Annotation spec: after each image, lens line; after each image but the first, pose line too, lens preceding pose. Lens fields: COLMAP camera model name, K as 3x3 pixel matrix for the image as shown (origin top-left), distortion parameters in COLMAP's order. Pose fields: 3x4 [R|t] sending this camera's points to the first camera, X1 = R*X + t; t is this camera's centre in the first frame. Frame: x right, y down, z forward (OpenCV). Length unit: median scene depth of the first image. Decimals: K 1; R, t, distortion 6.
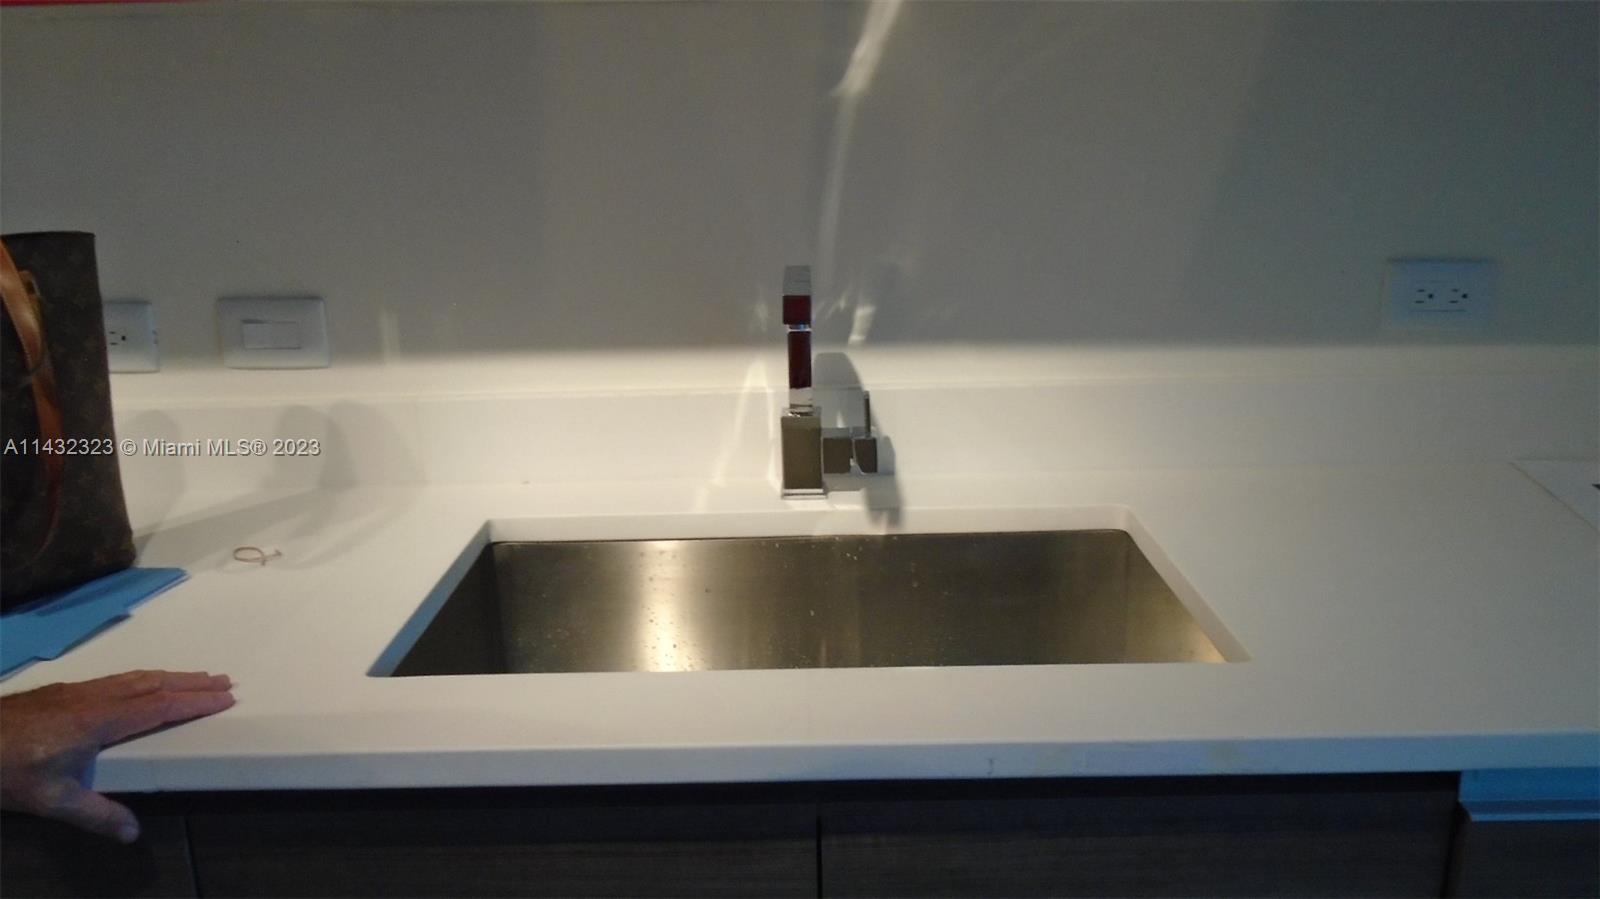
lens RADIAL K [[1091.4, 0, 800.0], [0, 1091.4, 449.5], [0, 0, 1]] dist [0.006354, 0.001397]
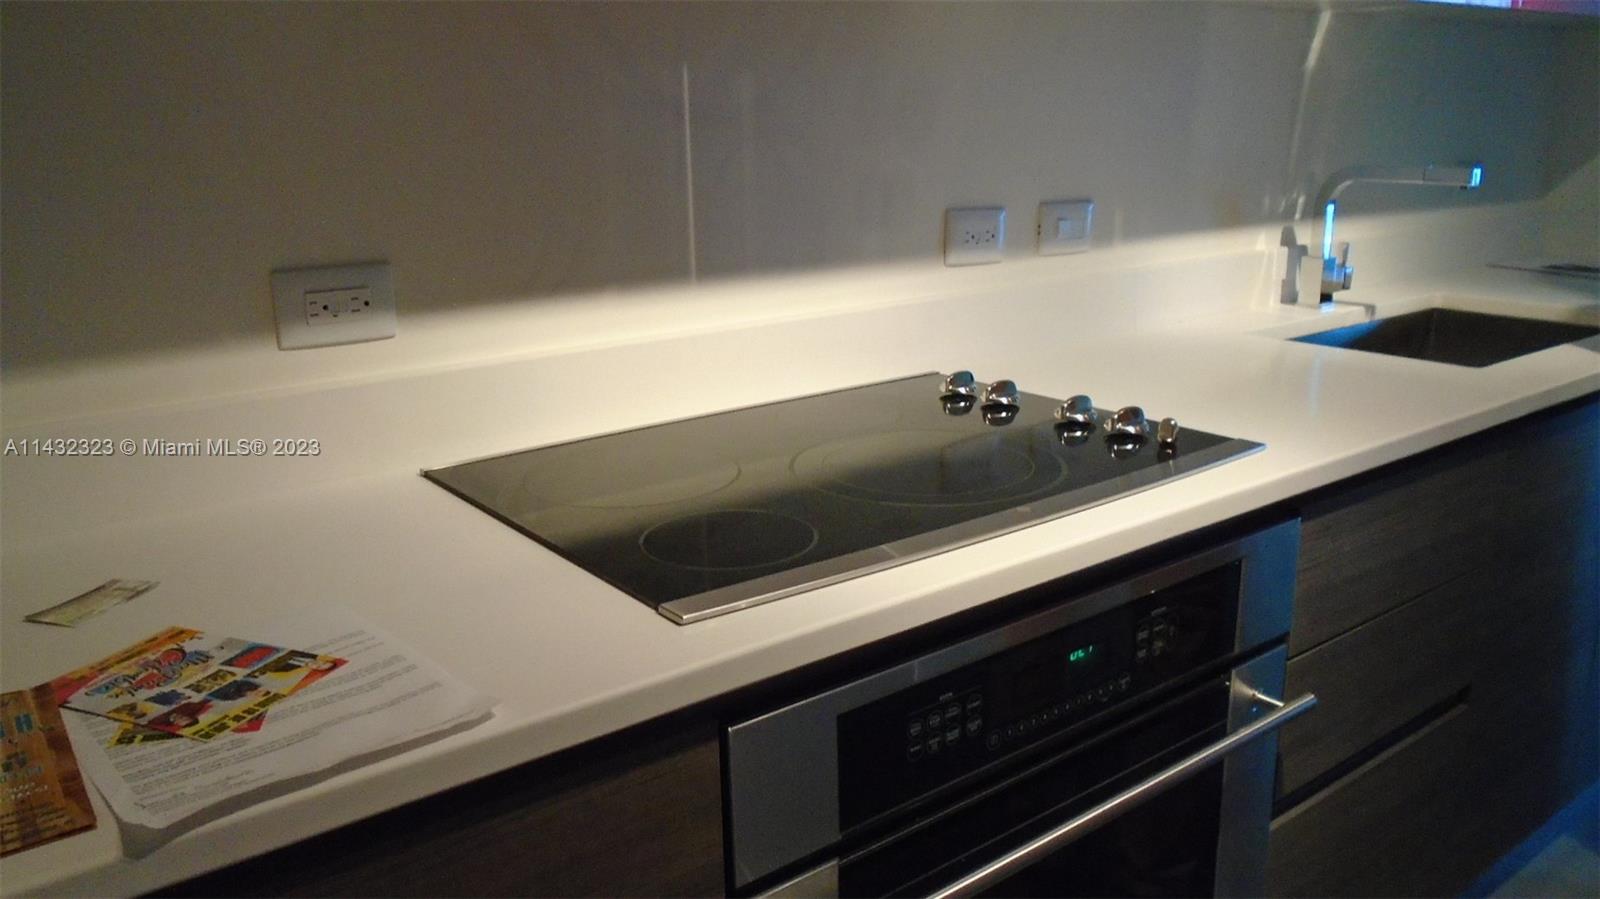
lens RADIAL K [[1091.4, 0, 800.0], [0, 1091.4, 449.5], [0, 0, 1]] dist [0.006354, 0.001397]
pose [[0.818810, -0.154917, 0.552767, -1.554919], [0.147829, 0.987327, 0.057729, 0.040565], [-0.554705, 0.034446, 0.831334, 0.047661]]
